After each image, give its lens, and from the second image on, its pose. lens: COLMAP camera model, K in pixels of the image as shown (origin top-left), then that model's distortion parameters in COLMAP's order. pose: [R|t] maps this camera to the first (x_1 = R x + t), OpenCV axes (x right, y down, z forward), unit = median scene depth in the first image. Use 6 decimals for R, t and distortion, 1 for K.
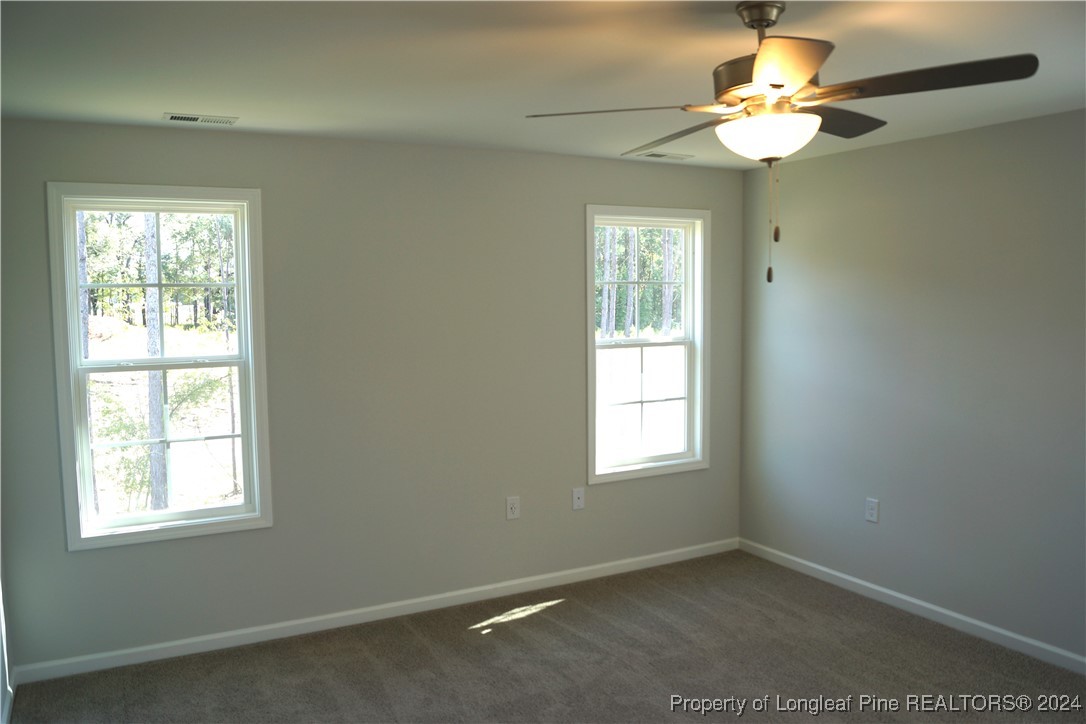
lens RADIAL K [[843.5, 0, 540.0], [0, 843.5, 377.1], [0, 0, 1]] dist [-0.083547, 0.010493]
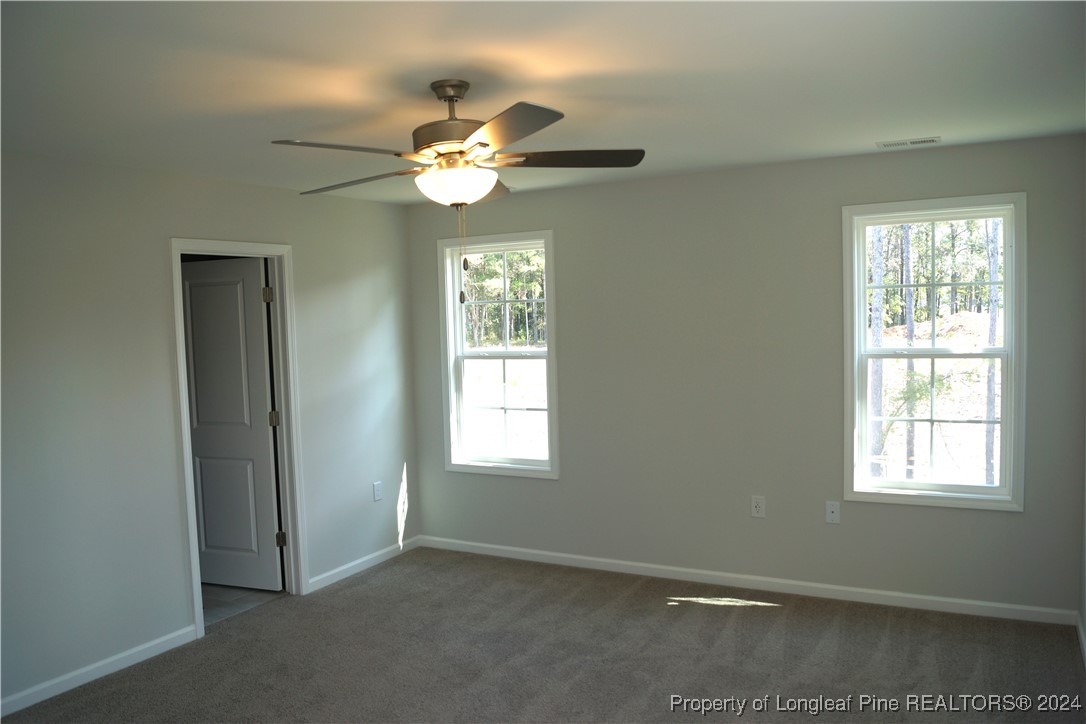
lens RADIAL K [[843.5, 0, 540.0], [0, 843.5, 377.1], [0, 0, 1]] dist [-0.083547, 0.010493]
pose [[0.540450, 0.058070, -0.839370, 0.735195], [-0.054234, 0.997945, 0.034121, -0.027474], [0.839626, 0.027082, 0.542489, 0.222780]]
